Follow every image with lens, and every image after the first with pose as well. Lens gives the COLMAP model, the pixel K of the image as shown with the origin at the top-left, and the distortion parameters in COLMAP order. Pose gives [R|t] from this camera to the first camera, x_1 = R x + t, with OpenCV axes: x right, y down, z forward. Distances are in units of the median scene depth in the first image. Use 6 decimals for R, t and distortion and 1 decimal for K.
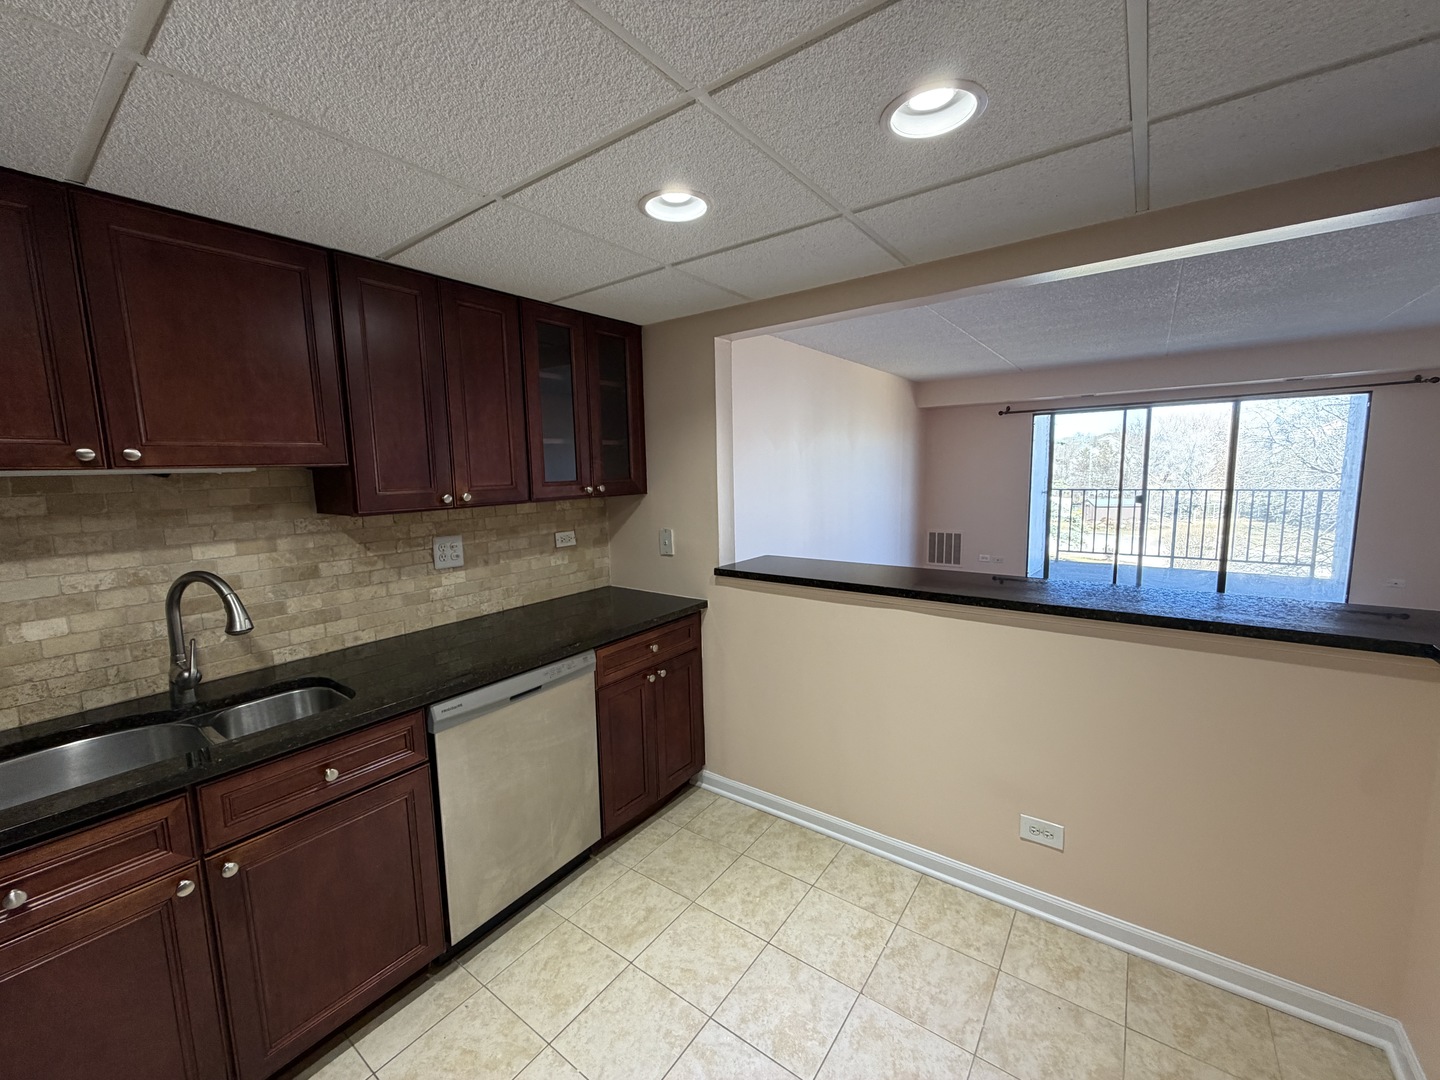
lens RADIAL K [[576.3, 0, 719.4], [0, 576.3, 538.0], [0, 0, 1]] dist [-0.002193, -0.000189]
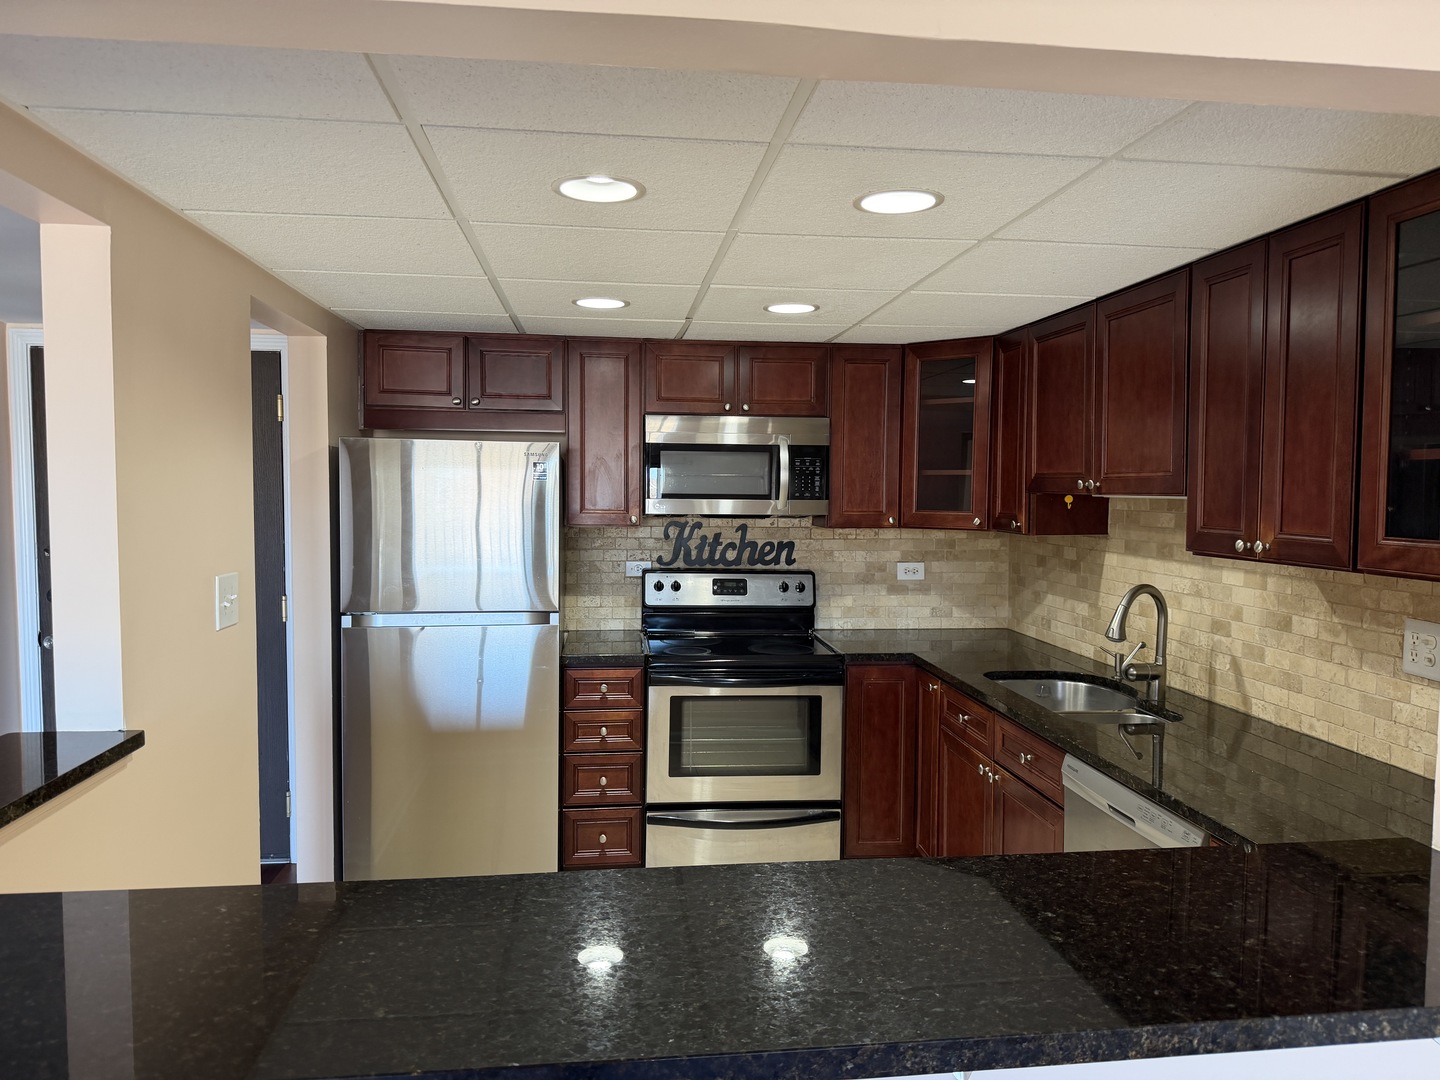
lens RADIAL K [[1021.0, 0, 731.4], [0, 1021.0, 547.1], [0, 0, 1]] dist [0.094718, -0.001658]
pose [[-0.720796, 0.056088, -0.690875, 0.798463], [-0.081344, 0.982989, 0.164670, -0.206582], [0.688358, 0.174892, -0.703972, 1.343807]]
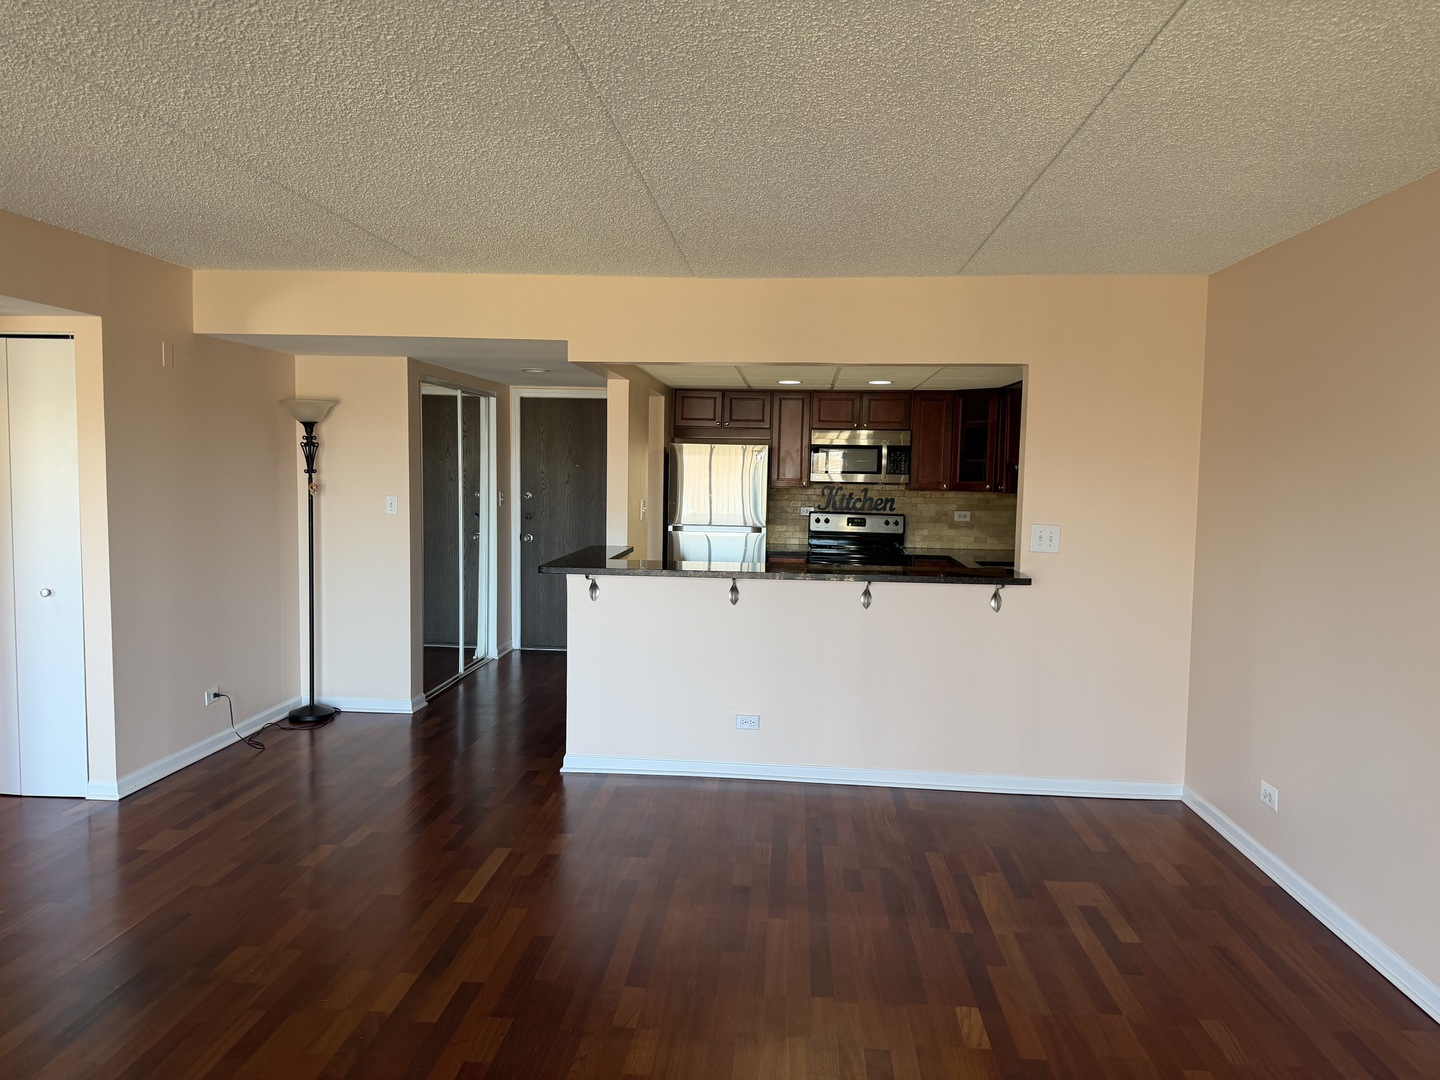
lens RADIAL K [[1021.0, 0, 712.0], [0, 1021.0, 549.1], [0, 0, 1]] dist [0.094718, -0.001658]
pose [[-0.849025, 0.049410, -0.526038, 1.332455], [-0.067175, 0.977443, 0.200229, -0.312700], [0.524066, 0.205336, -0.826554, 2.081892]]
